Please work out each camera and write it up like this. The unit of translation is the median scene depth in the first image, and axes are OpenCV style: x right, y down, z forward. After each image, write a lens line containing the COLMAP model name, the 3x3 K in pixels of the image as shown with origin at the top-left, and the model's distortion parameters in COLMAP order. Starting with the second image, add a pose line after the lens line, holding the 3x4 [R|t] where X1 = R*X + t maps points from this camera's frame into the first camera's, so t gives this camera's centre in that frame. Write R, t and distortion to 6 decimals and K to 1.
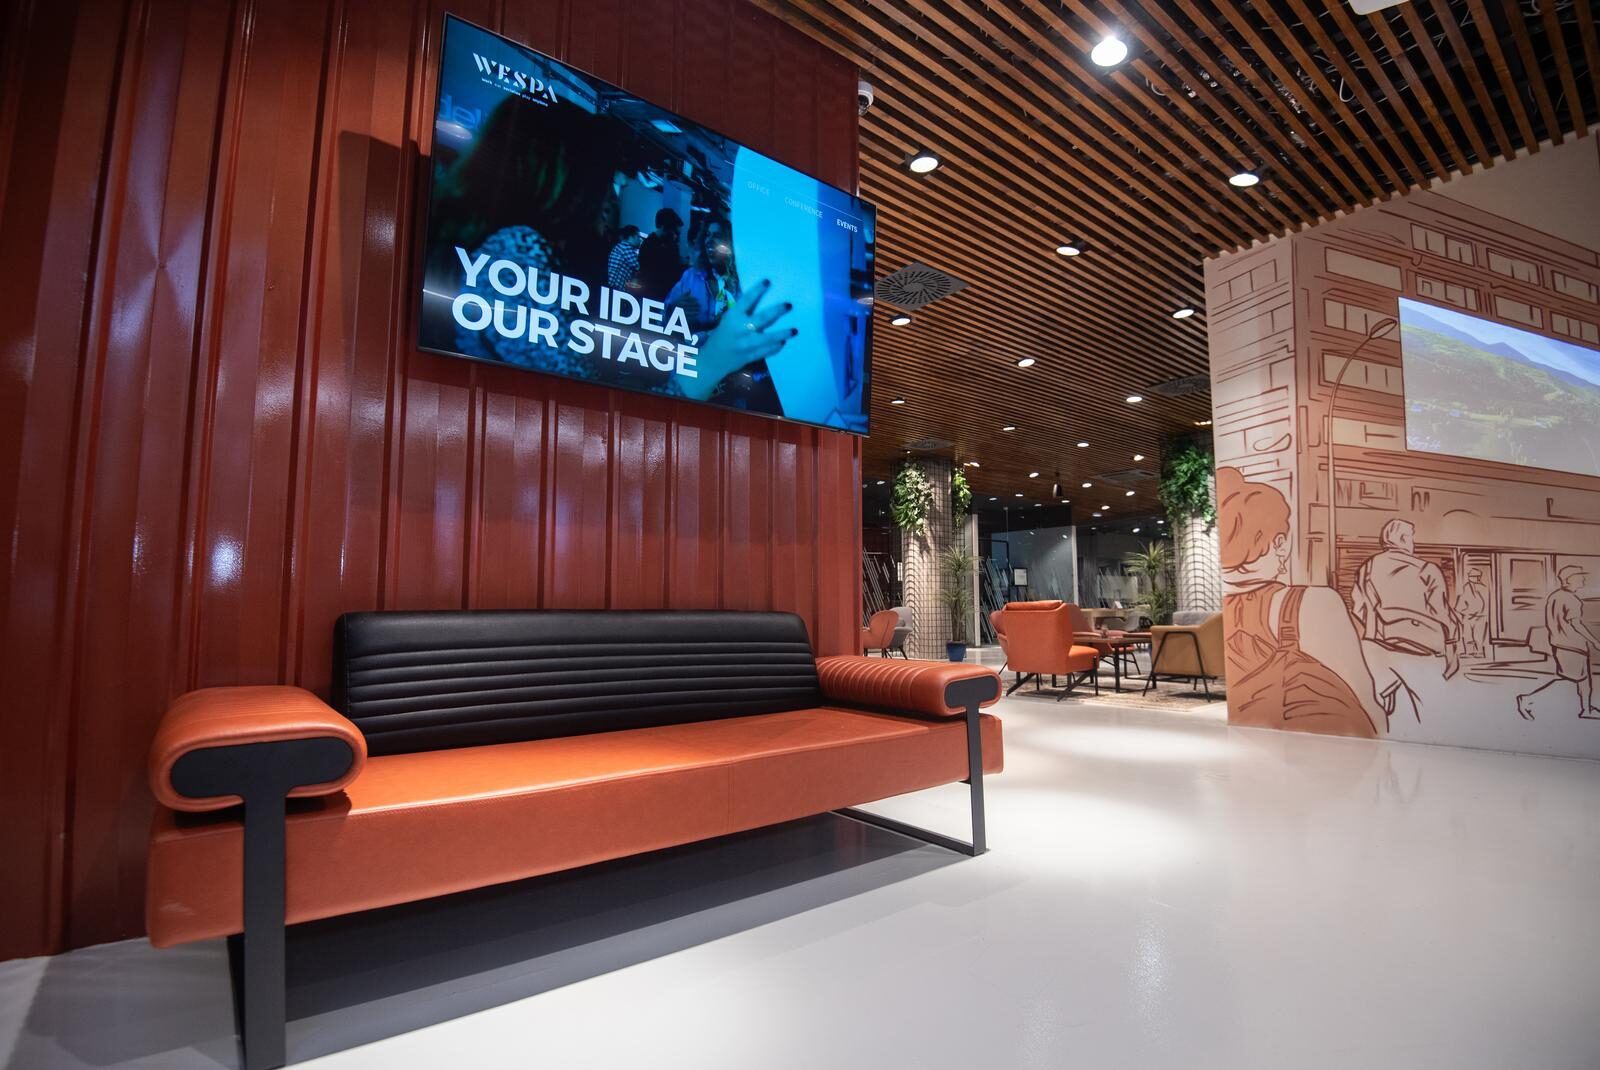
lens RADIAL K [[771.3, 0, 817.8], [0, 771.3, 539.3], [0, 0, 1]] dist [-0.019200, -0.000302]
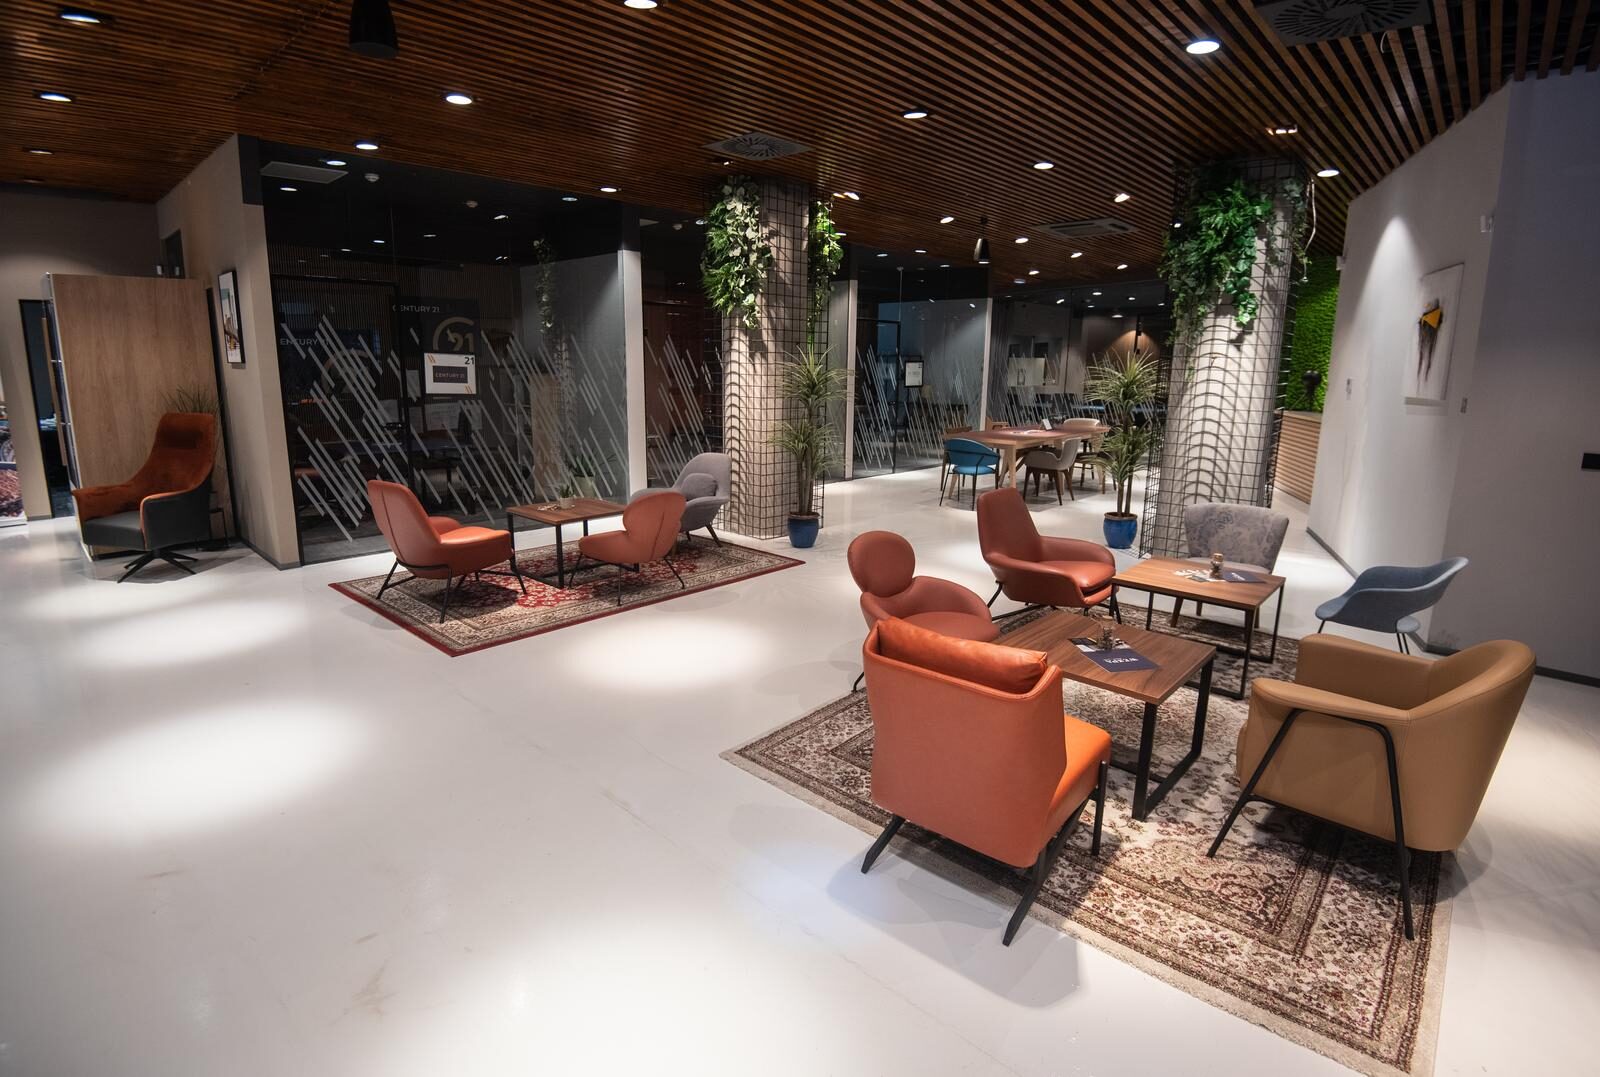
lens RADIAL K [[771.3, 0, 817.8], [0, 771.3, 542.8], [0, 0, 1]] dist [-0.019200, -0.000302]
pose [[0.989524, -0.013917, 0.143698, 0.097726], [-0.032833, 0.947567, 0.317865, -0.035032], [-0.140587, -0.319253, 0.937183, 0.405527]]
